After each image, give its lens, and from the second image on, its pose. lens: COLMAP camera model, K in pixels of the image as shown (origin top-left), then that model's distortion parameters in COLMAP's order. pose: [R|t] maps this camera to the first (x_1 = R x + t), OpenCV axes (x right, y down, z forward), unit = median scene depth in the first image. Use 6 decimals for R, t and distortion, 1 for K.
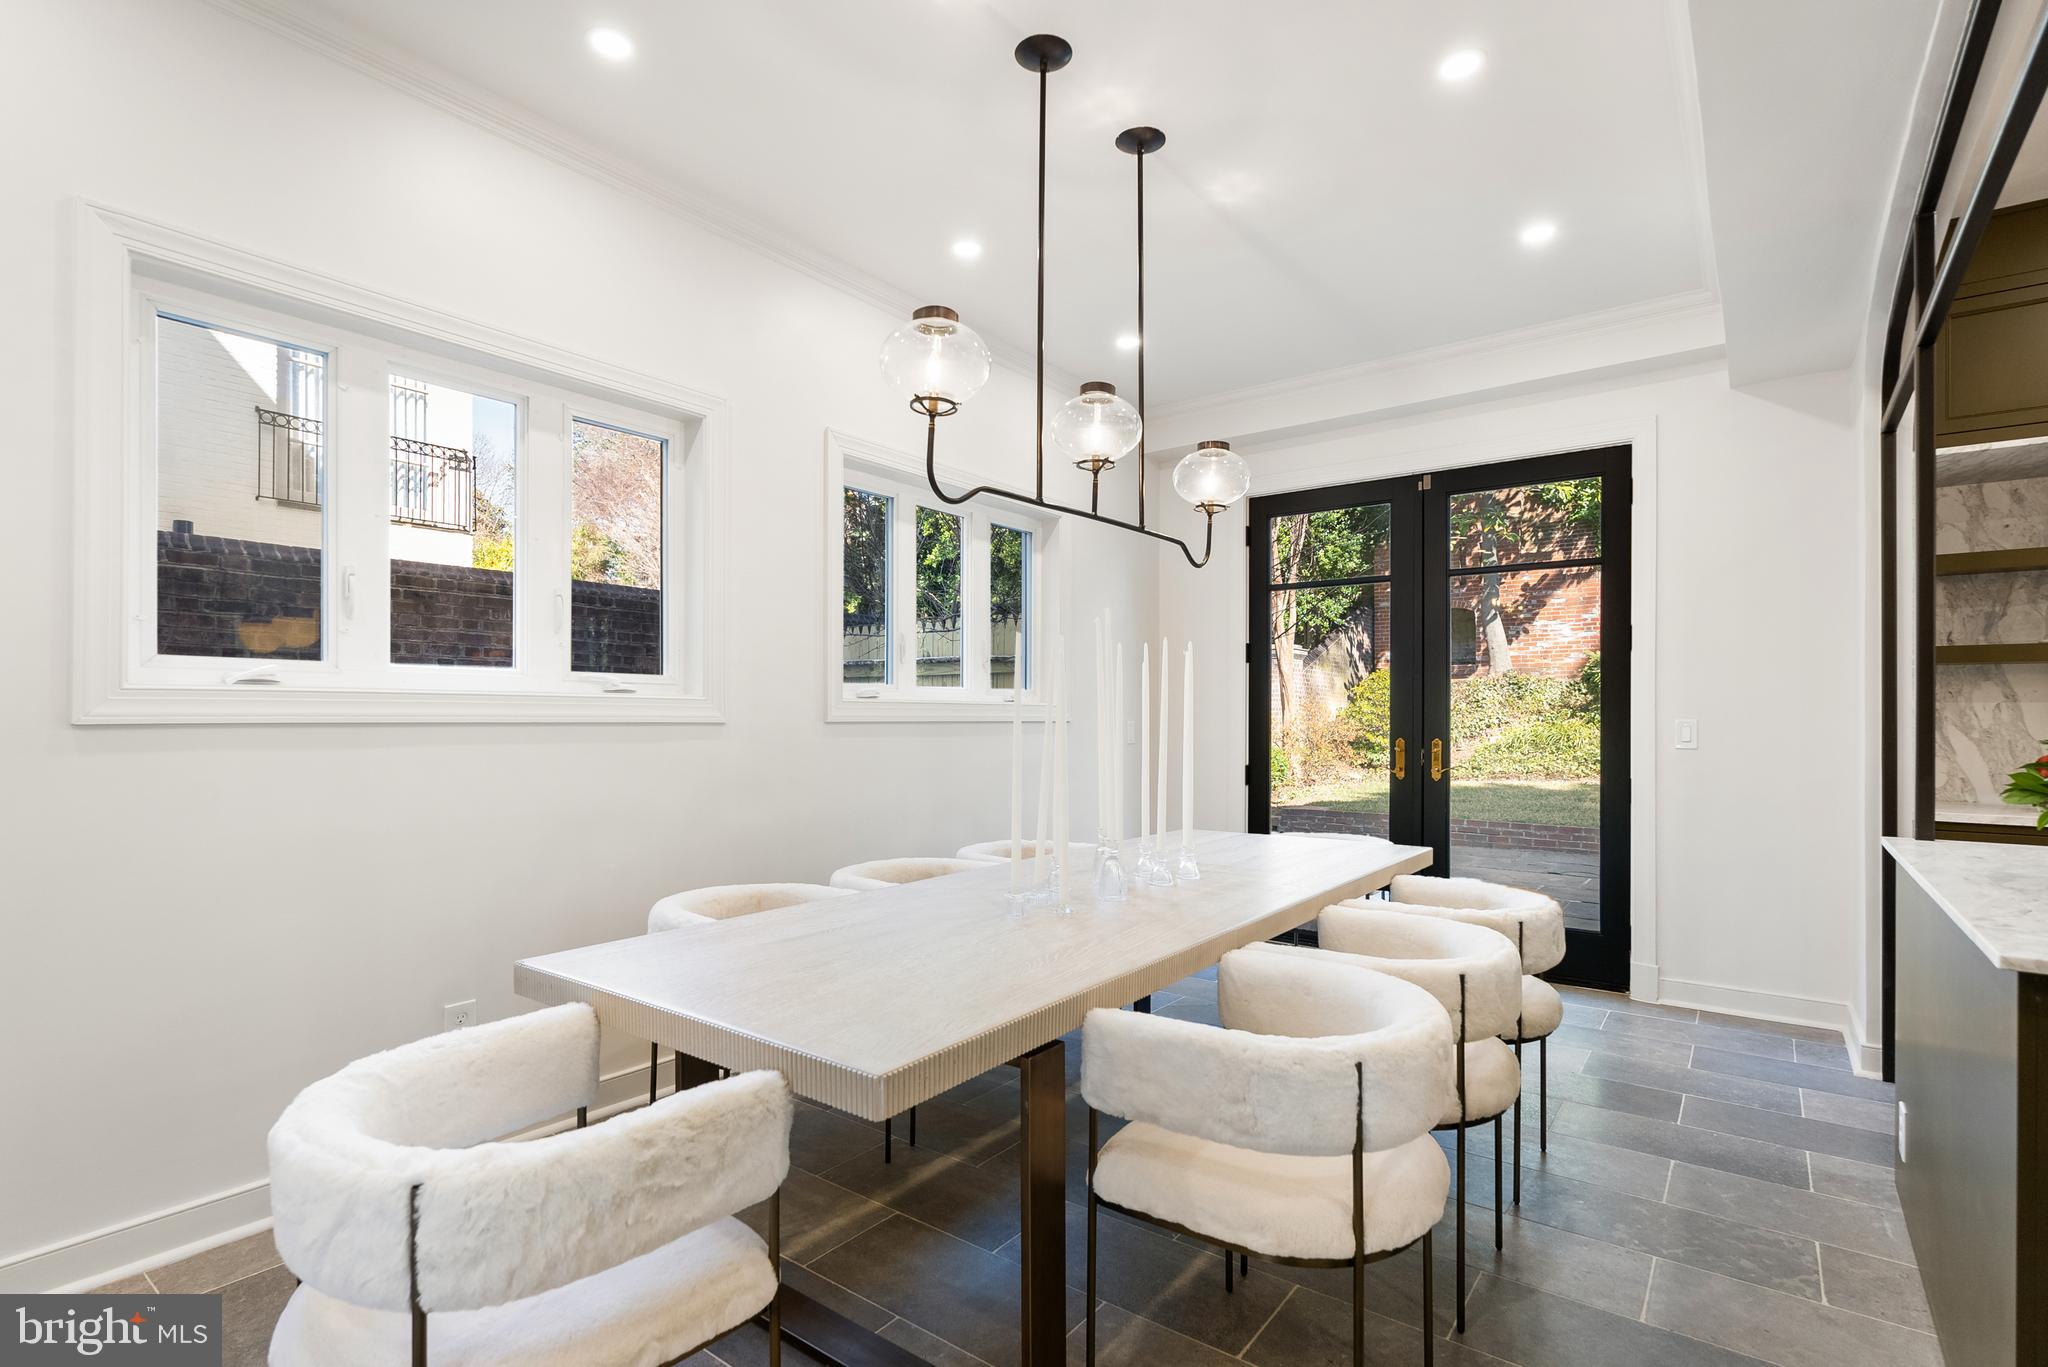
lens RADIAL K [[961.9, 0, 1025.1], [0, 961.9, 704.1], [0, 0, 1]] dist [0.001534, -0.001033]
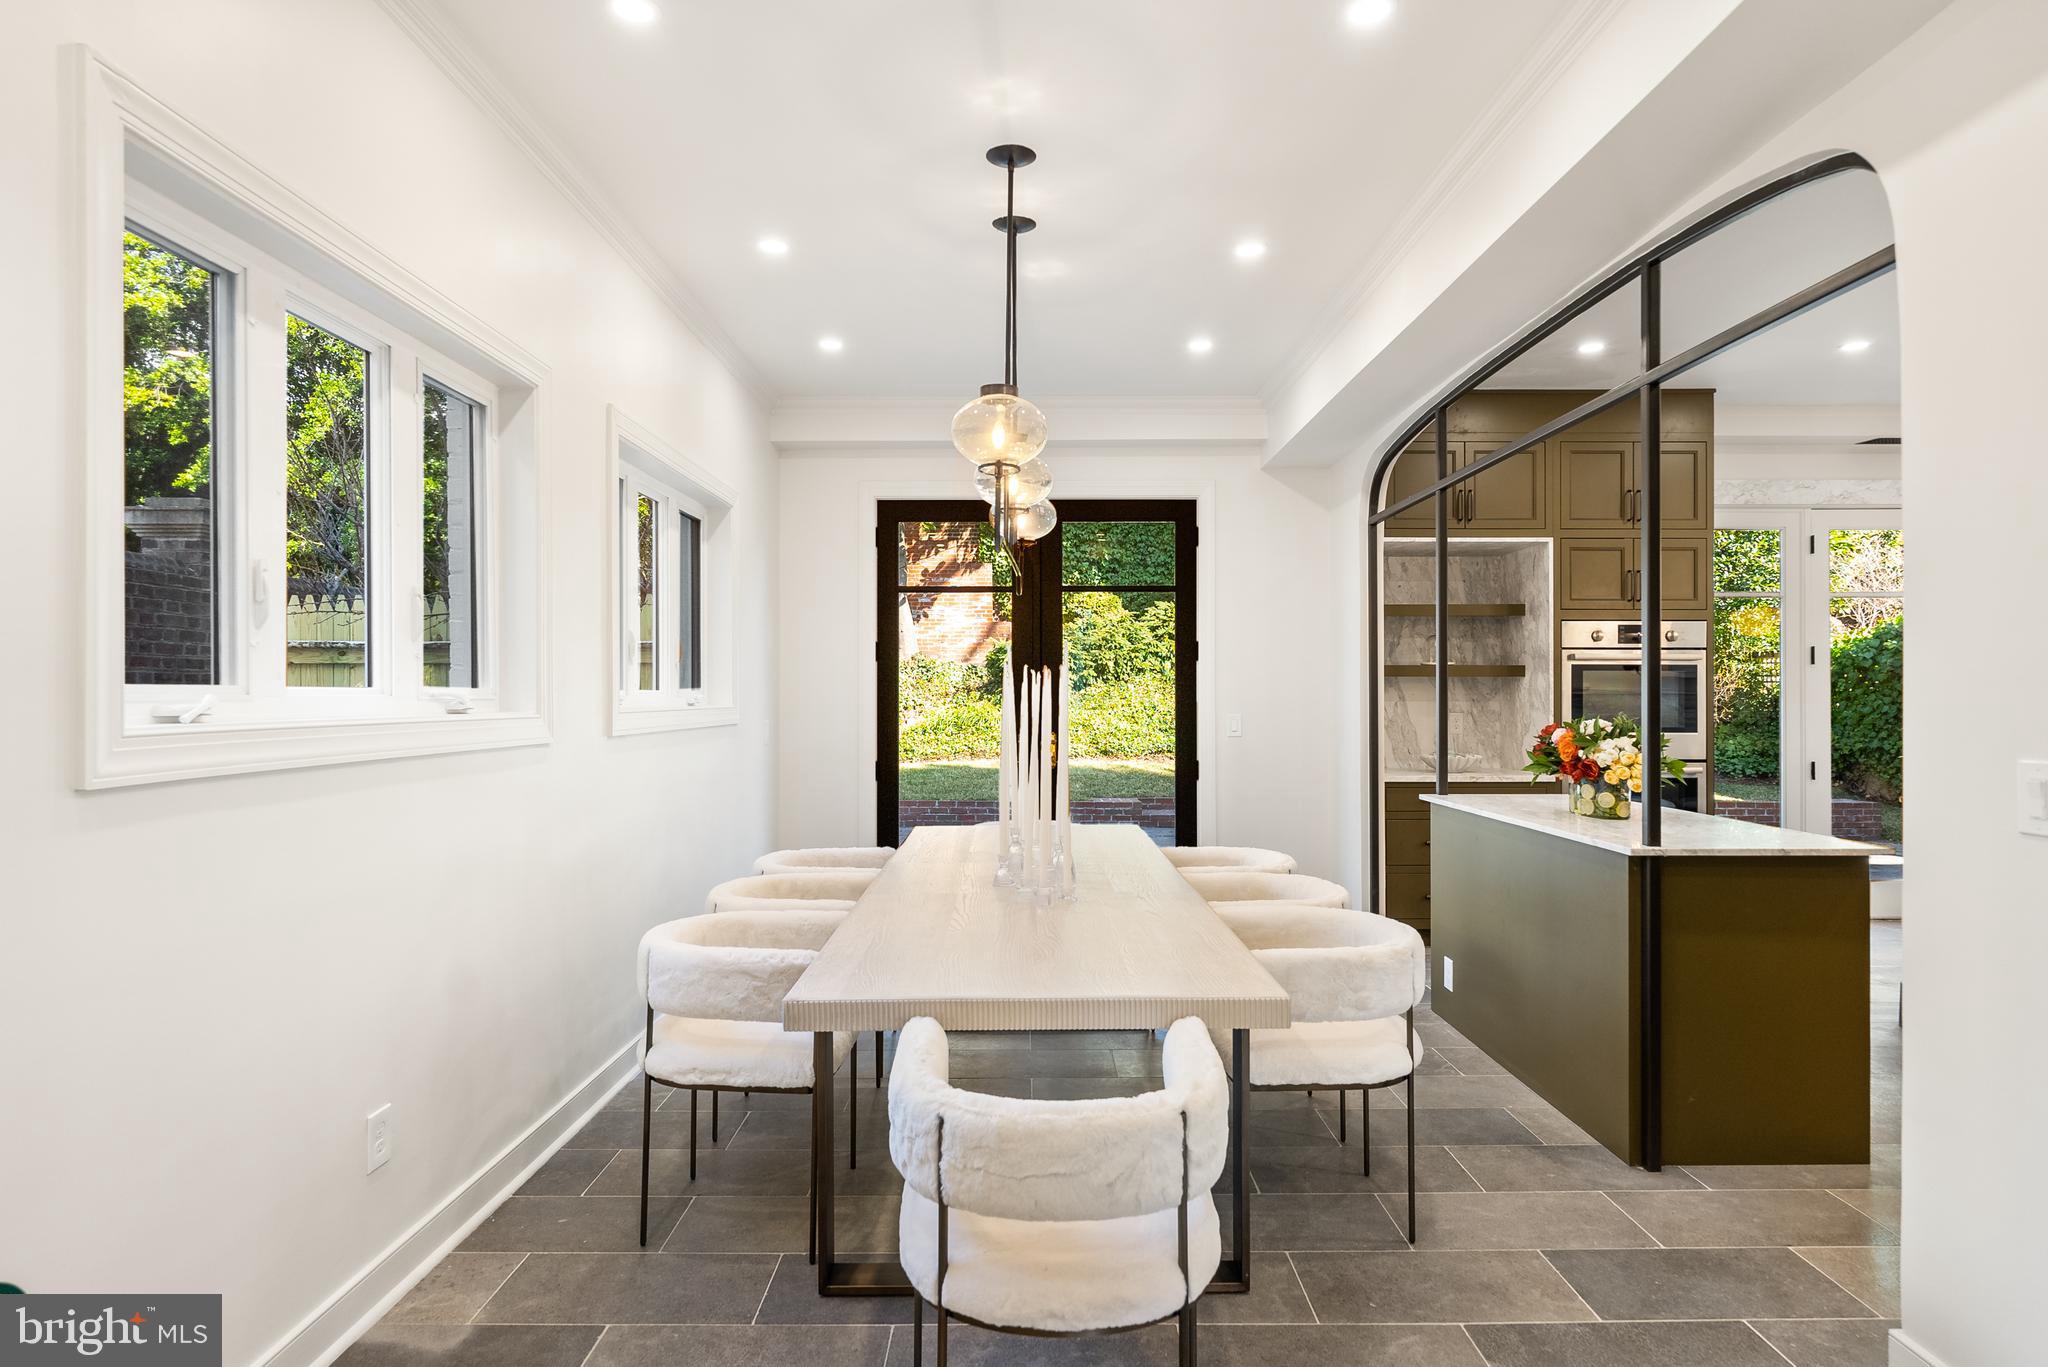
lens RADIAL K [[1101.6, 0, 1035.6], [0, 1101.6, 675.3], [0, 0, 1]] dist [-0.001418, 0.000793]
pose [[0.787991, -0.003262, 0.615678, -0.413737], [0.005146, 0.999986, -0.001289, -0.032348], [-0.615666, 0.004184, 0.787996, -0.022752]]
